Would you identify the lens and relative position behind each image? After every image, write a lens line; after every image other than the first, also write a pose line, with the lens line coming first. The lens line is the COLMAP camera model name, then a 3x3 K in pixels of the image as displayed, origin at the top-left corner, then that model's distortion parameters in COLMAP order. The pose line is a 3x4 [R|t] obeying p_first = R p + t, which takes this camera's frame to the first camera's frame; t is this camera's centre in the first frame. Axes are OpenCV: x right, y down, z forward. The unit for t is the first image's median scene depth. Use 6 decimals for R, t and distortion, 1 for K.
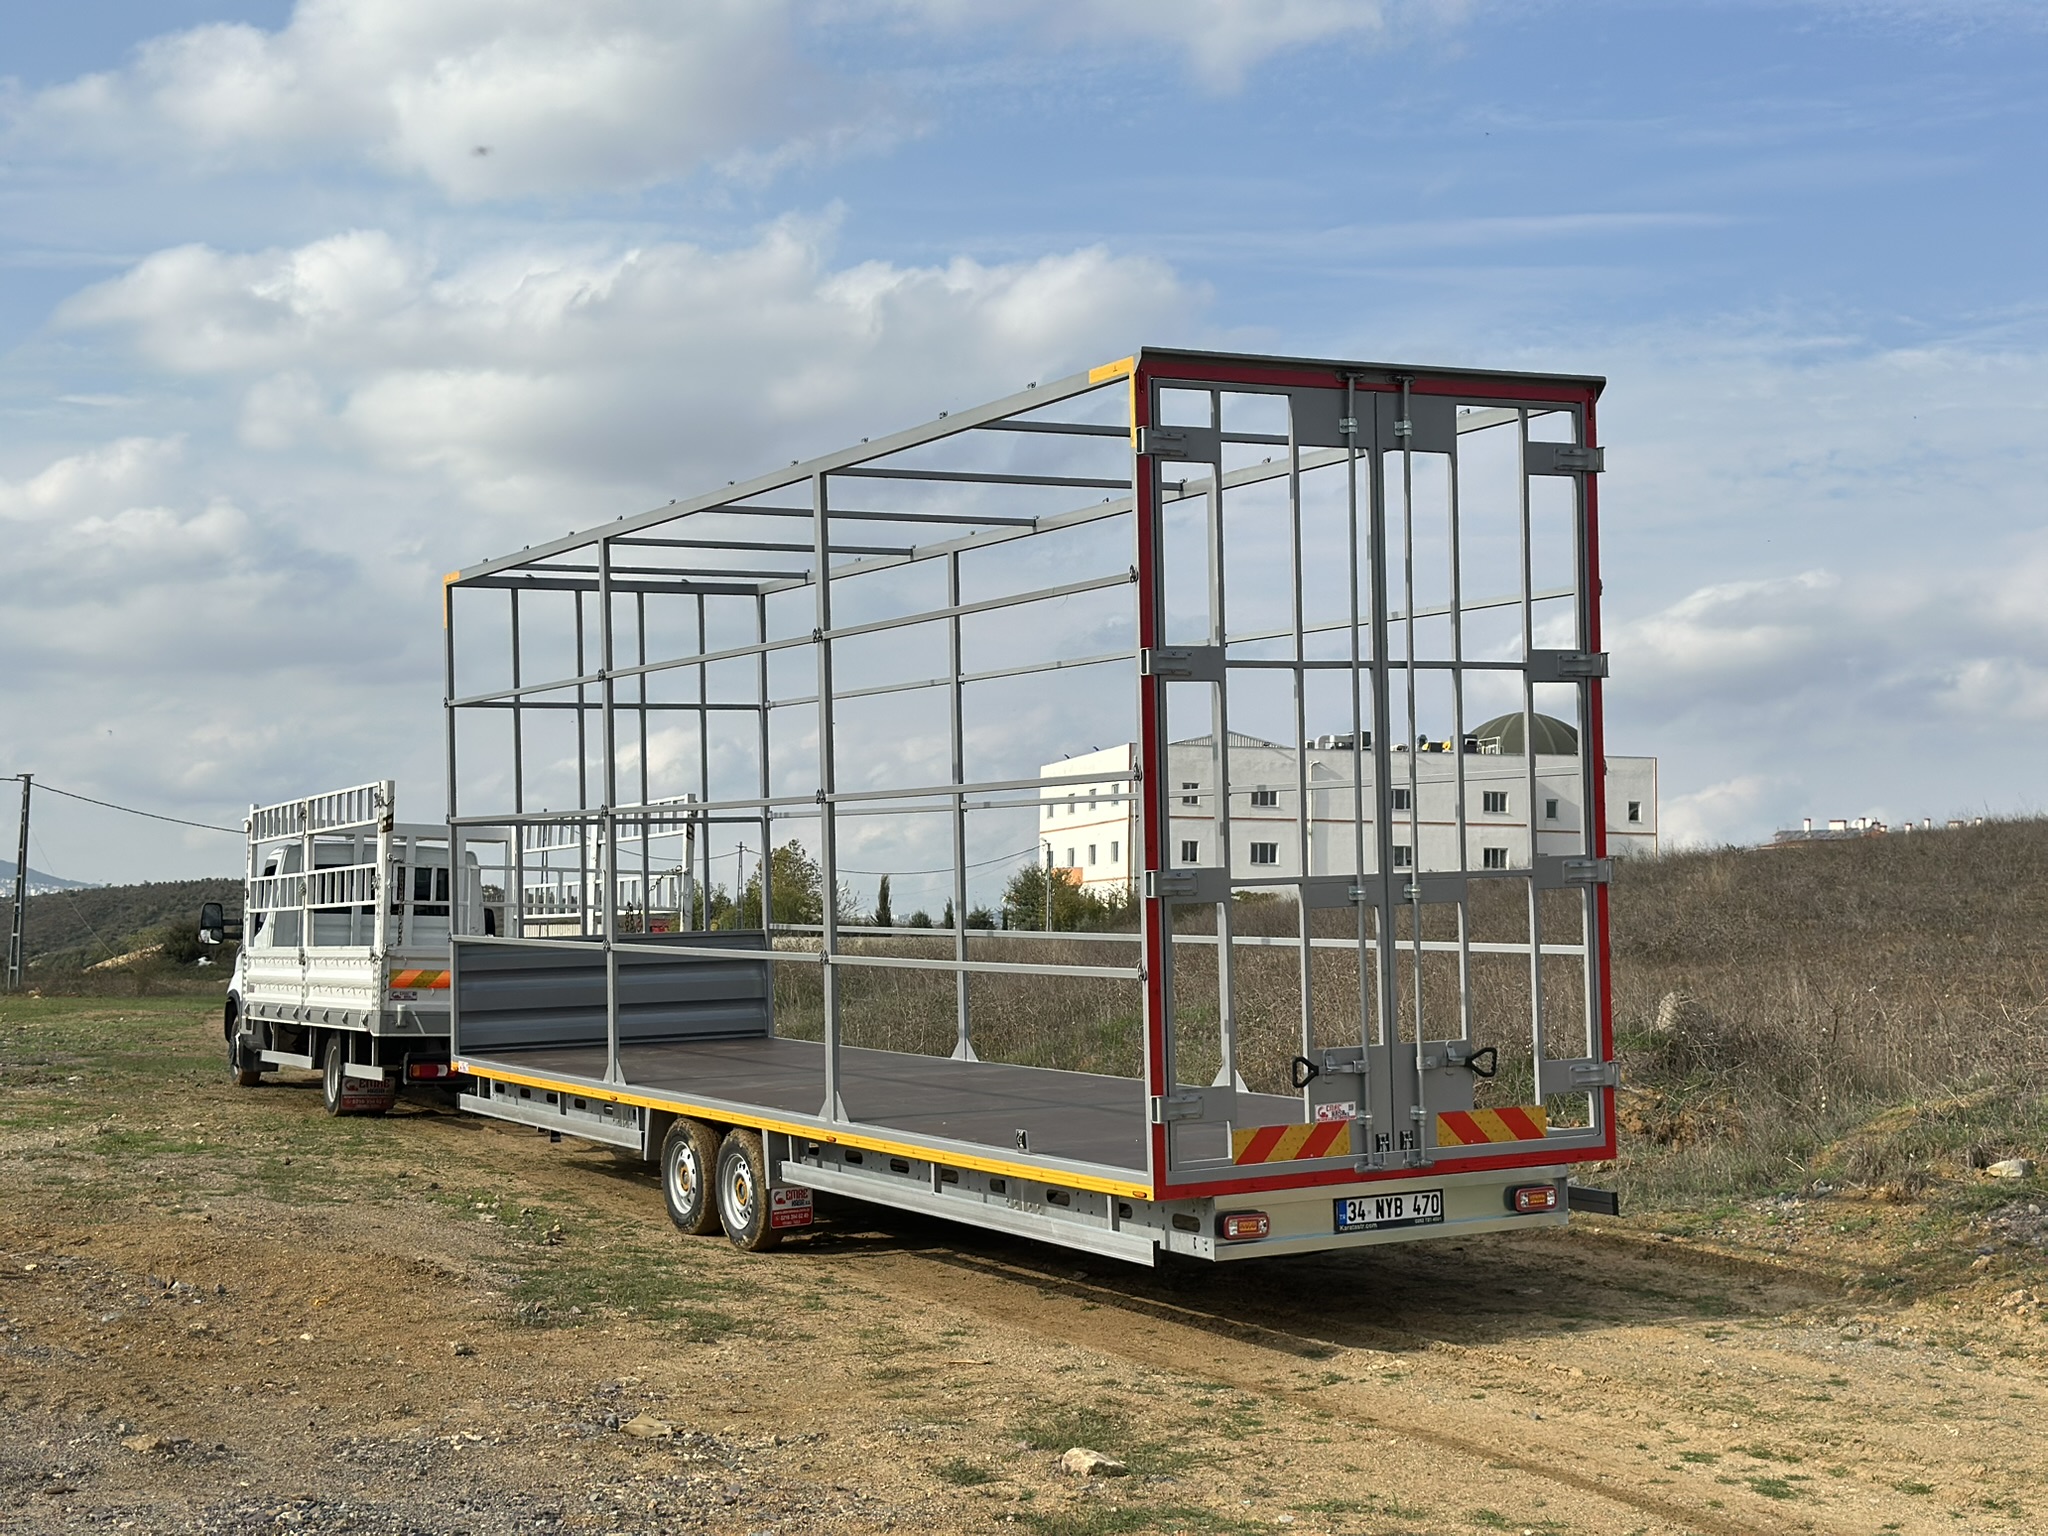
lens RADIAL K [[2848.0, 0, 1015.8], [0, 2848.0, 816.1], [0, 0, 1]] dist [0.183159, -0.389247]
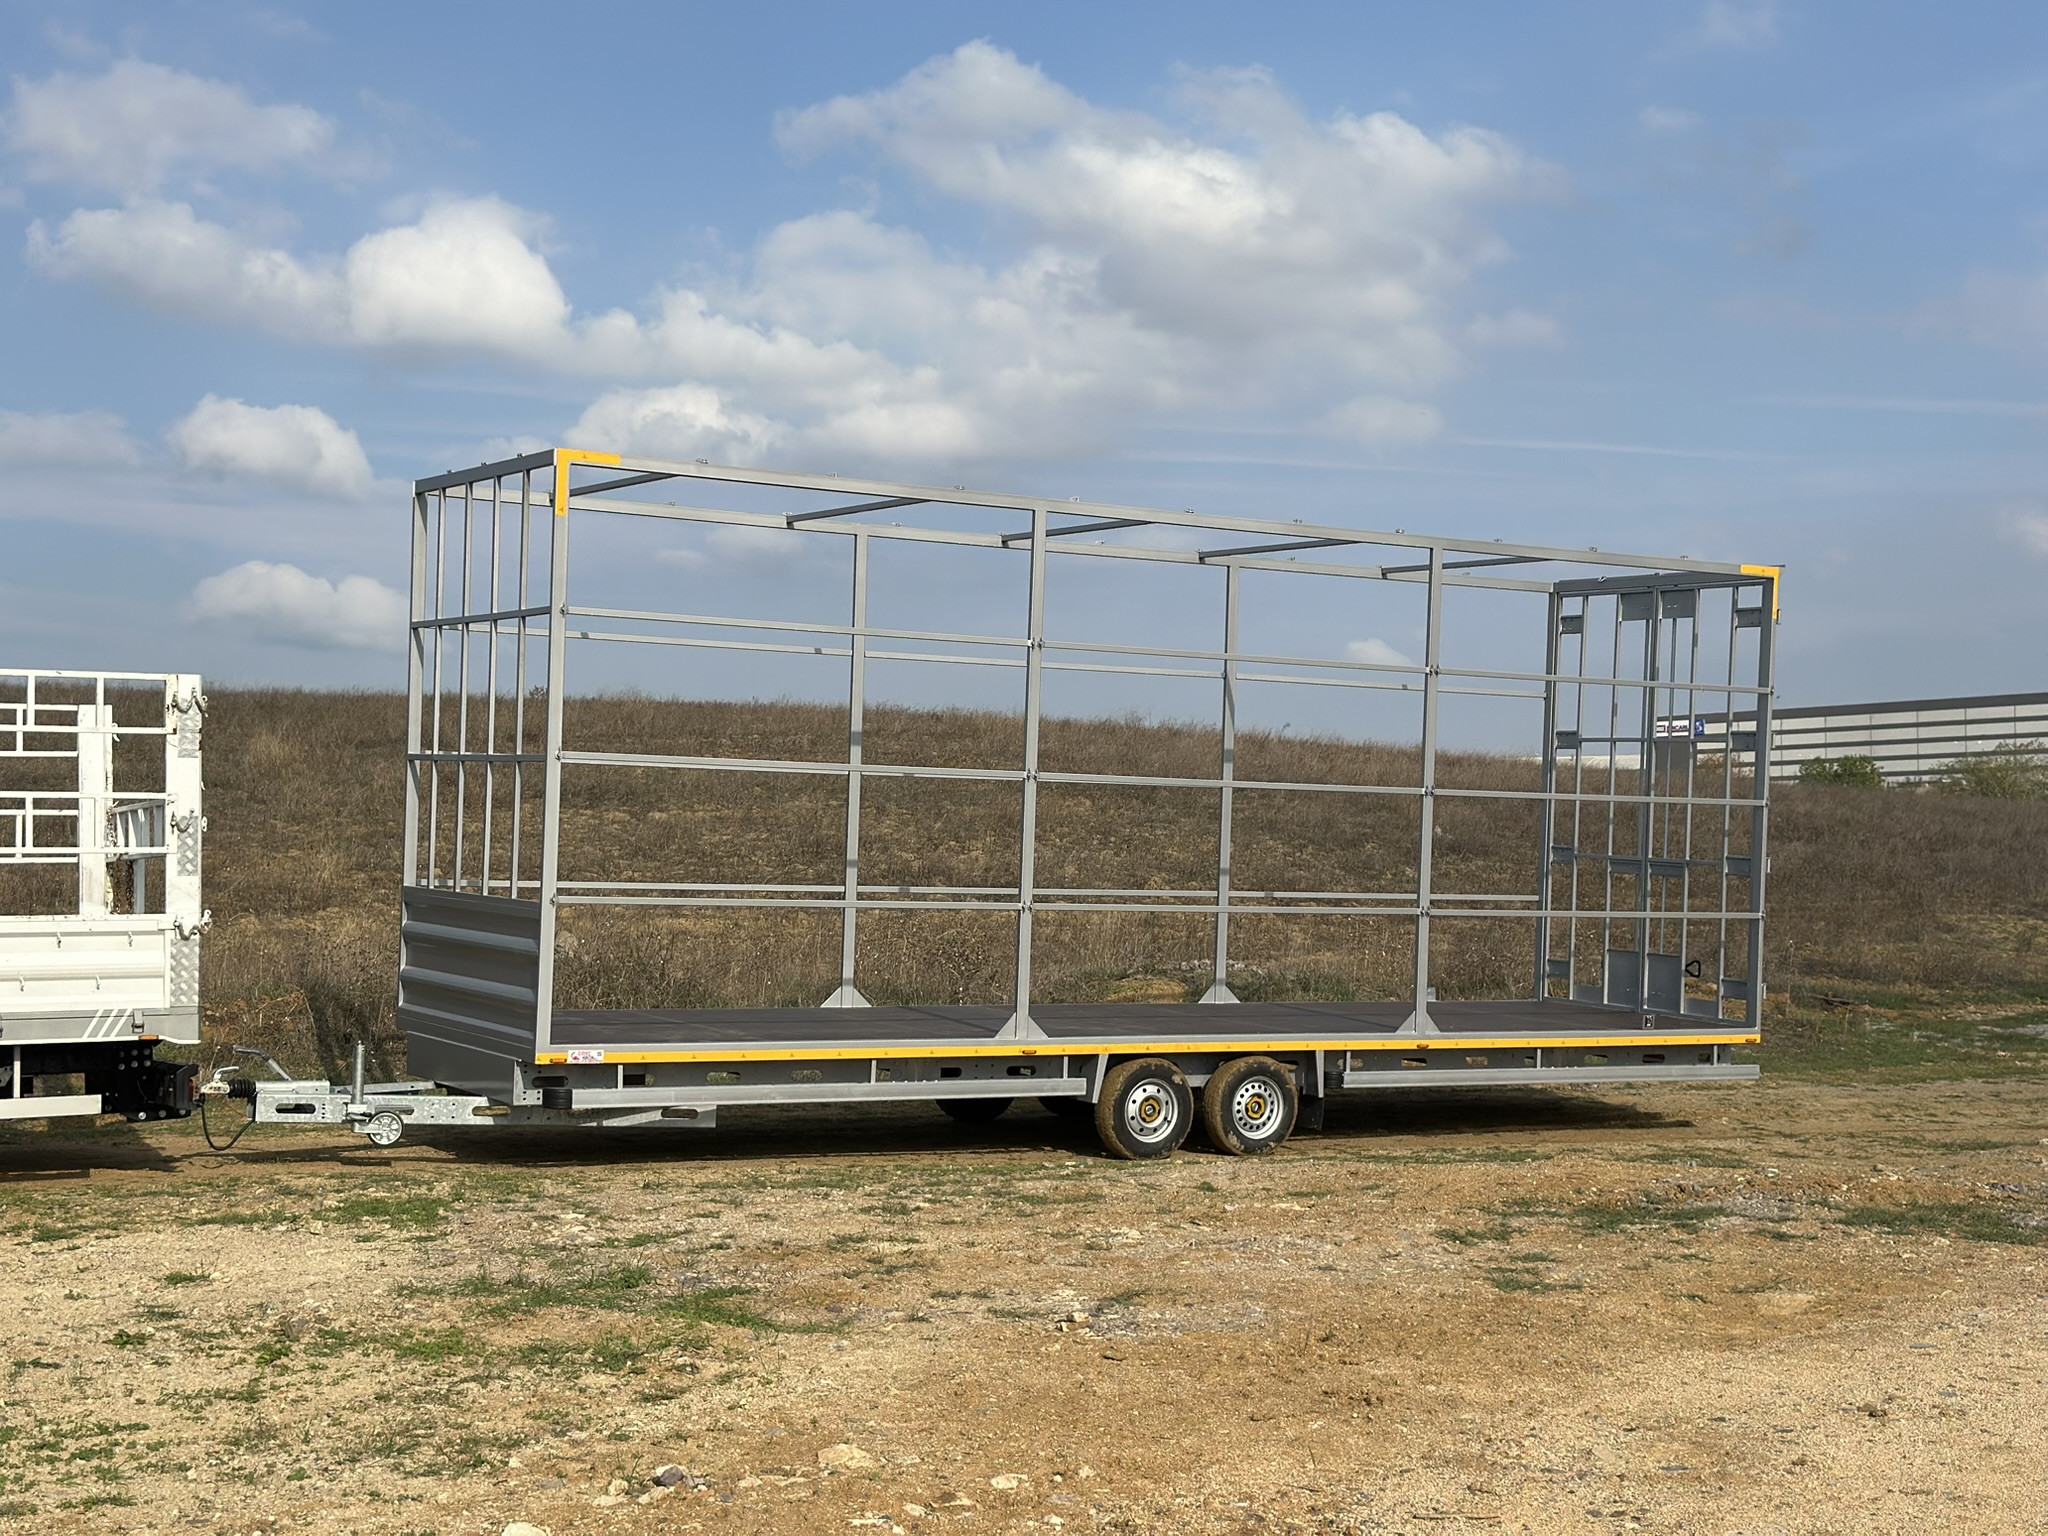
lens RADIAL K [[2848.0, 0, 1015.8], [0, 2848.0, 816.1], [0, 0, 1]] dist [0.183159, -0.389247]
pose [[-0.044150, 0.017108, 0.998878, -1.233735], [-0.044502, 0.998827, -0.019074, 0.035062], [-0.998033, -0.045294, -0.043337, 1.109609]]
